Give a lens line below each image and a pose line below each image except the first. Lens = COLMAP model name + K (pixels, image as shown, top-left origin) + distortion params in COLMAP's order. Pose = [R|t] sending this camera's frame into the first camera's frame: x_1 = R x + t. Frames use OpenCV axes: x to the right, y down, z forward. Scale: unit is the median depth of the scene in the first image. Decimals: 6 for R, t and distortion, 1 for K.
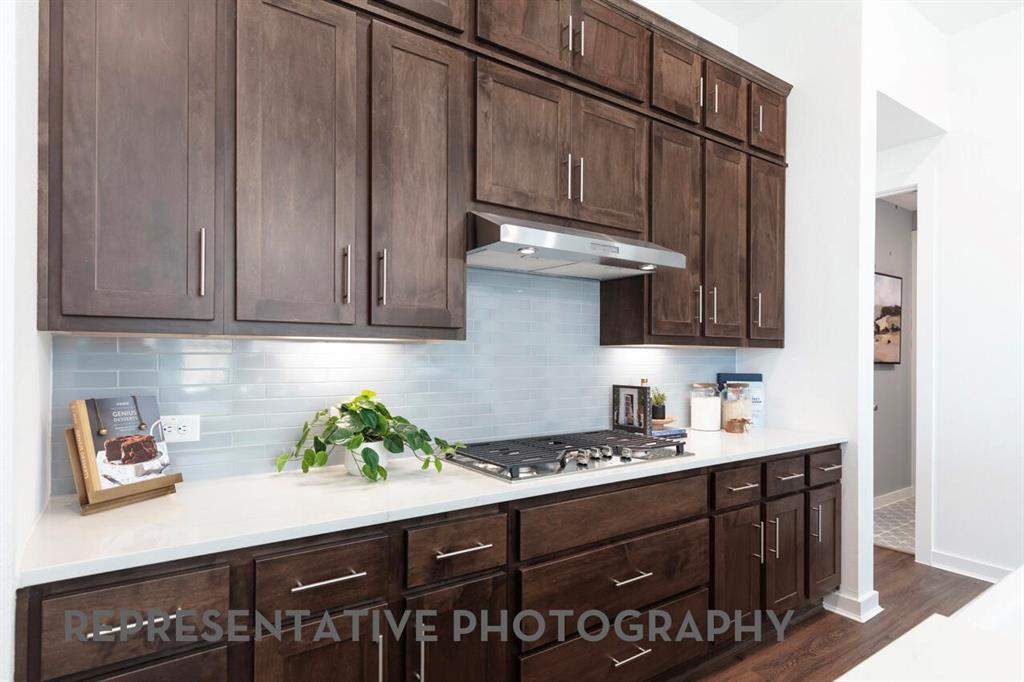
lens RADIAL K [[572.5, 0, 562.5], [0, 572.5, 356.0], [0, 0, 1]] dist [0.000212, -0.000090]
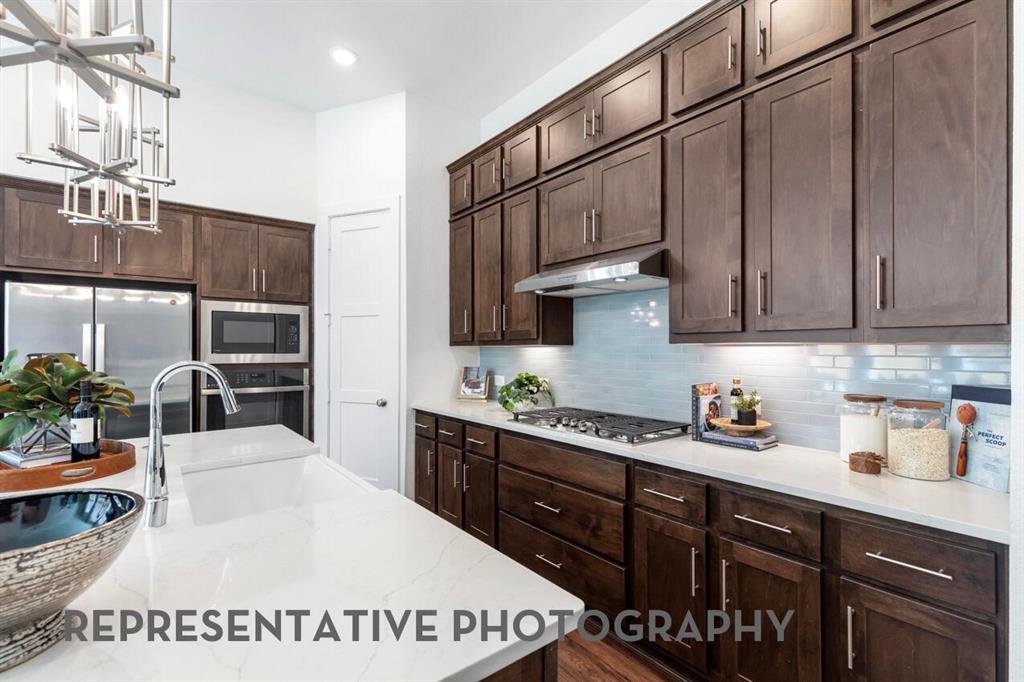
lens RADIAL K [[463.8, 0, 510.5], [0, 463.8, 343.9], [0, 0, 1]] dist [0.002097, 0.000358]
pose [[0.011151, -0.009104, -0.999896, 1.197350], [0.016111, 0.999830, -0.008924, -0.018027], [0.999808, -0.016010, 0.011296, 0.818637]]
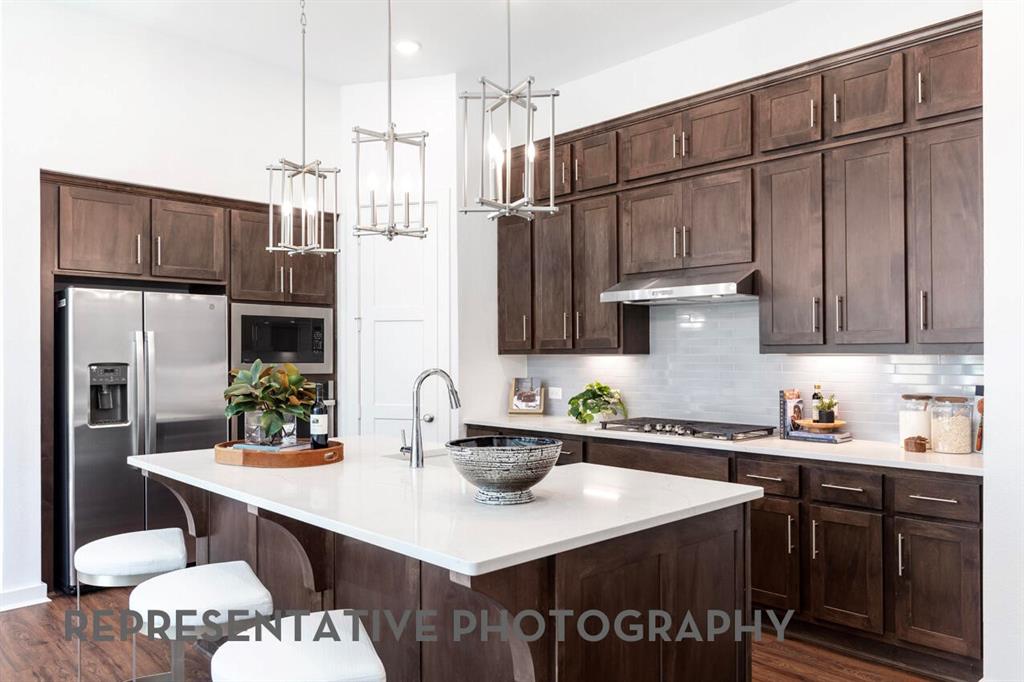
lens RADIAL K [[757.3, 0, 498.1], [0, 757.3, 337.3], [0, 0, 1]] dist [-0.004510, -0.000182]
pose [[0.102532, -0.023004, -0.994464, 1.974230], [0.016182, 0.999639, -0.021455, -0.033023], [0.994598, -0.013893, 0.102867, 0.346108]]
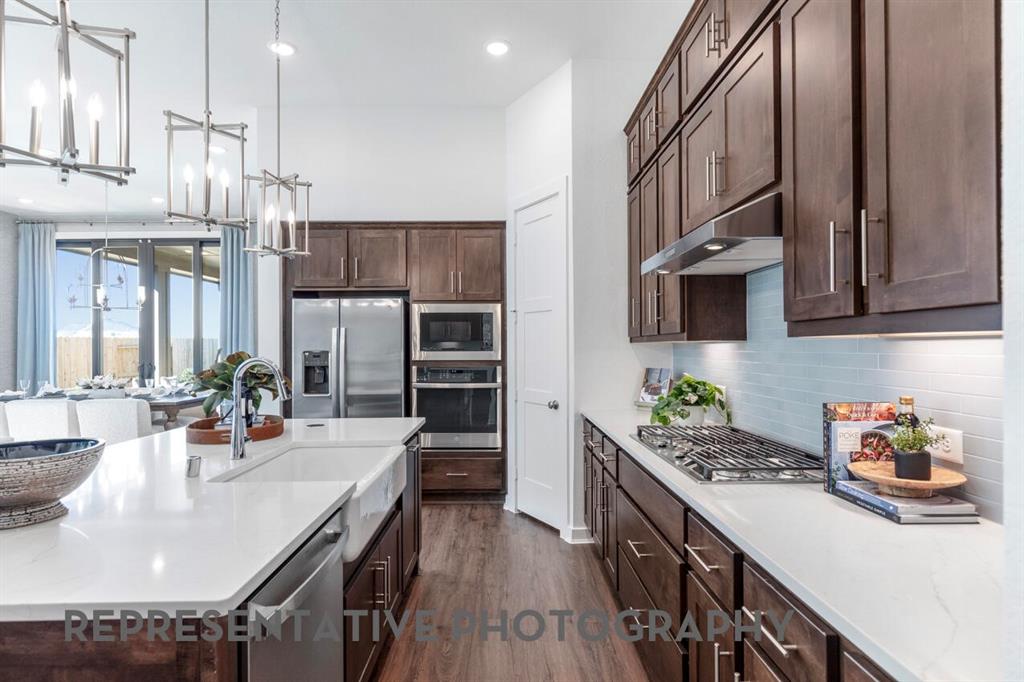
lens RADIAL K [[540.5, 0, 499.6], [0, 540.5, 343.0], [0, 0, 1]] dist [0.002314, 0.000143]
pose [[-0.609098, -0.001830, -0.793093, 1.047180], [0.017734, 0.999716, -0.015927, -0.008739], [0.792897, -0.023765, -0.608893, 1.322062]]
